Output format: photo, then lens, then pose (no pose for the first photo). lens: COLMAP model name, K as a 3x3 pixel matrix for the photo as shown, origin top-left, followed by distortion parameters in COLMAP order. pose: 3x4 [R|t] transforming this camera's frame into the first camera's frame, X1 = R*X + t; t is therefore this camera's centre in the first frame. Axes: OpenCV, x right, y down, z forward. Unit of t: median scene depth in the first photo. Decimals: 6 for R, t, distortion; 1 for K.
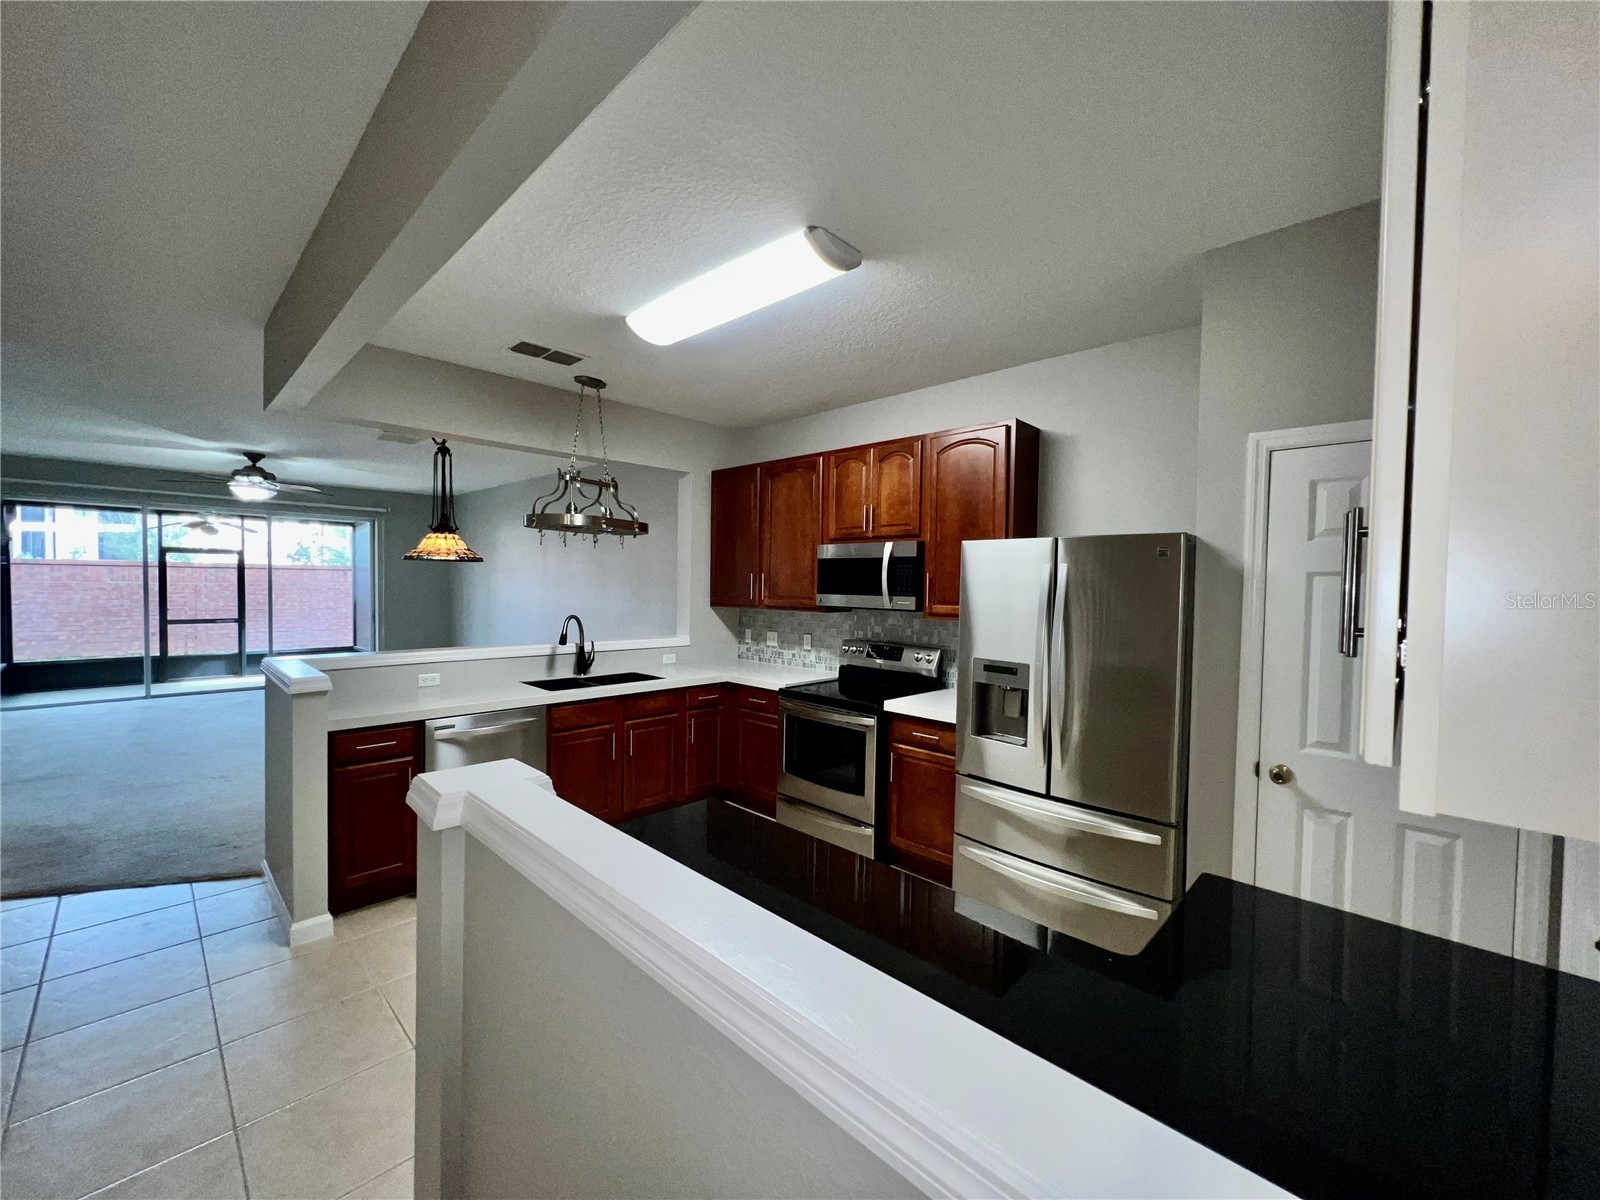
lens RADIAL K [[639.0, 0, 800.0], [0, 639.0, 600.0], [0, 0, 1]] dist [-0.002171, -0.000122]
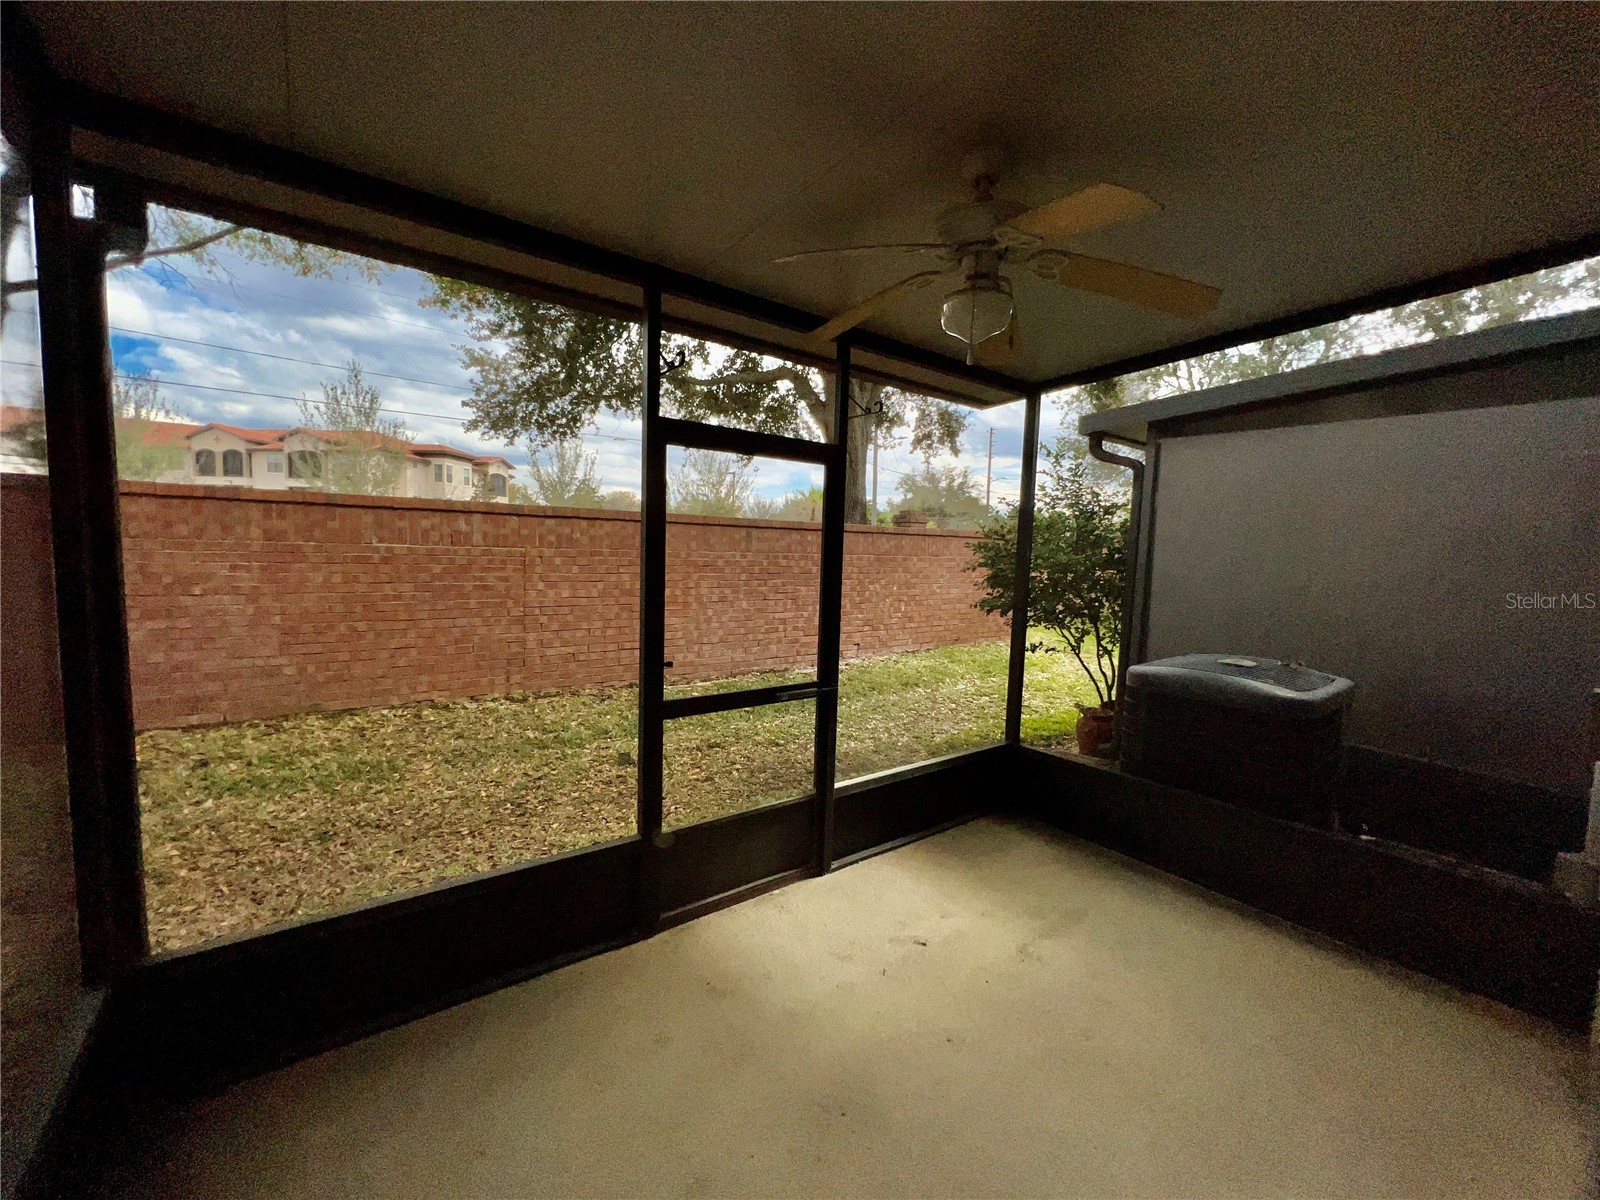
lens RADIAL K [[639.0, 0, 800.0], [0, 639.0, 600.0], [0, 0, 1]] dist [-0.002171, -0.000122]
pose [[0.986163, 0.030997, -0.162852, -0.504663], [-0.022879, 0.998411, 0.051494, -0.013493], [0.164190, -0.047056, 0.985306, 0.426740]]
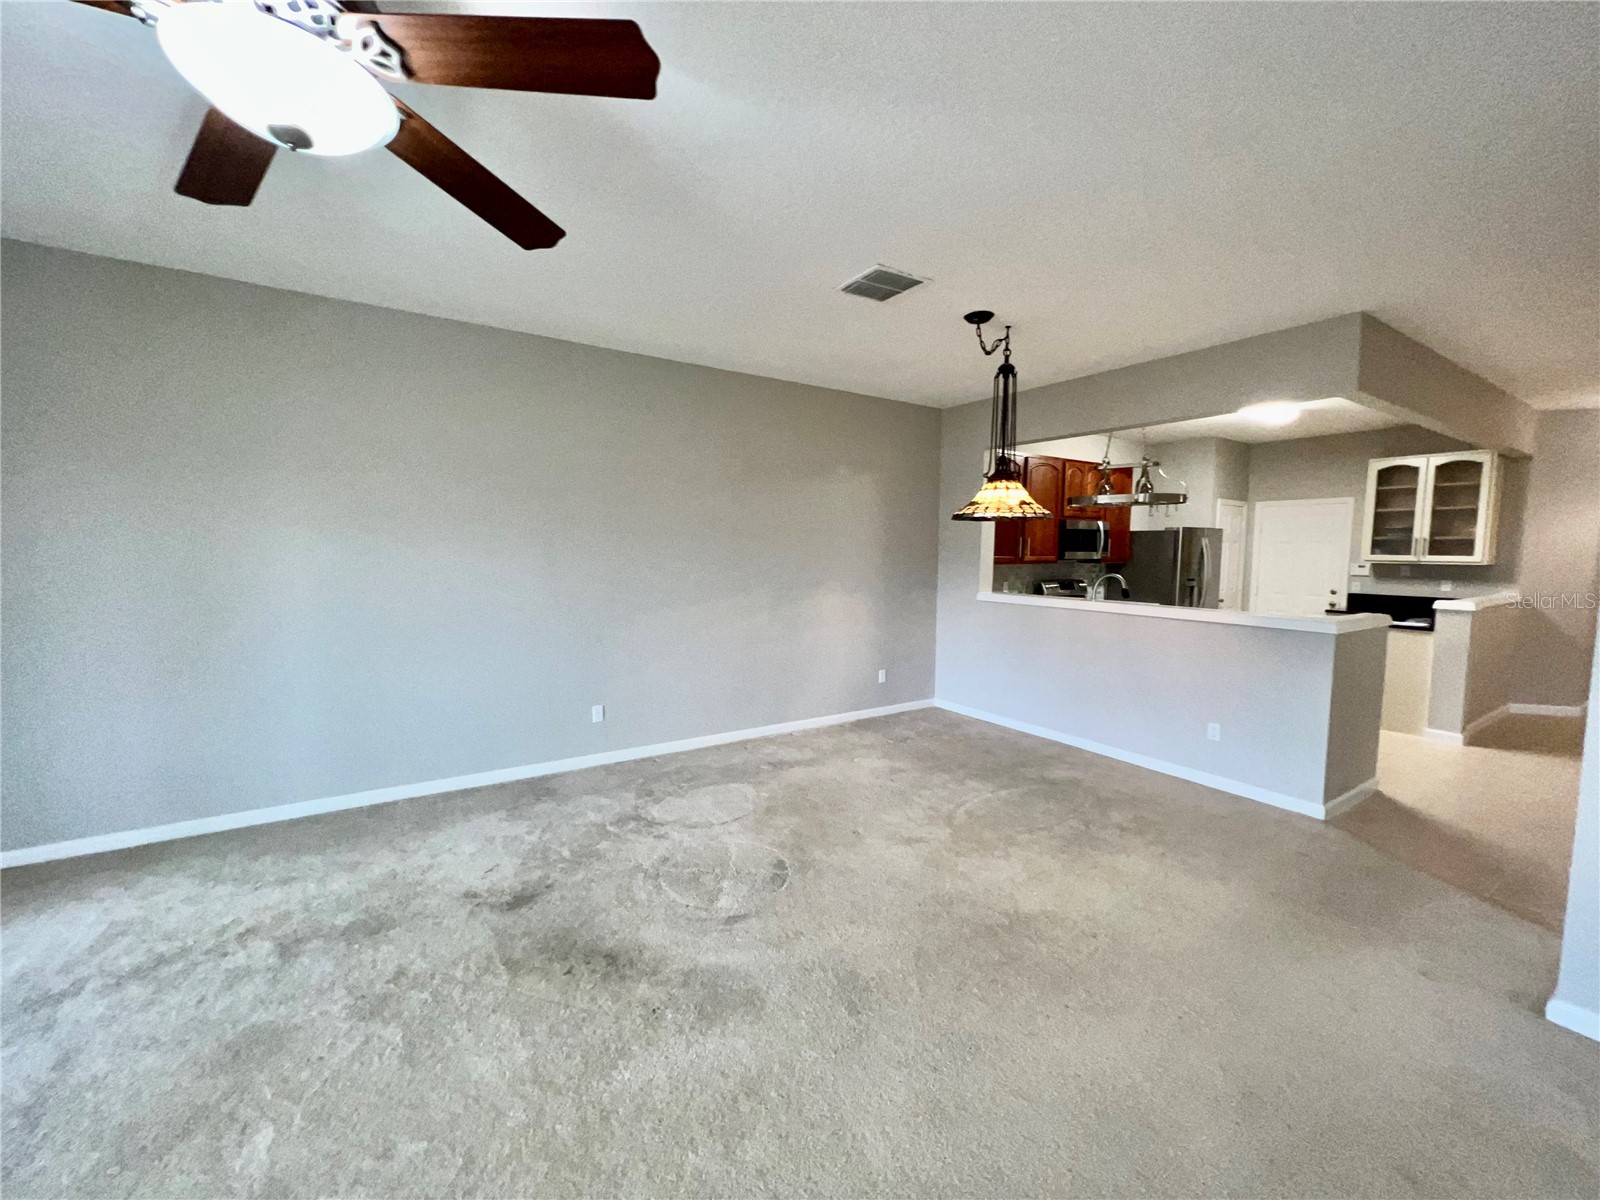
lens RADIAL K [[639.0, 0, 800.0], [0, 639.0, 600.0], [0, 0, 1]] dist [-0.002171, -0.000122]
pose [[0.217661, -0.094312, 0.971457, -3.064975], [0.021127, 0.995543, 0.091917, -0.090167], [-0.975796, 0.000518, 0.218683, 2.440014]]
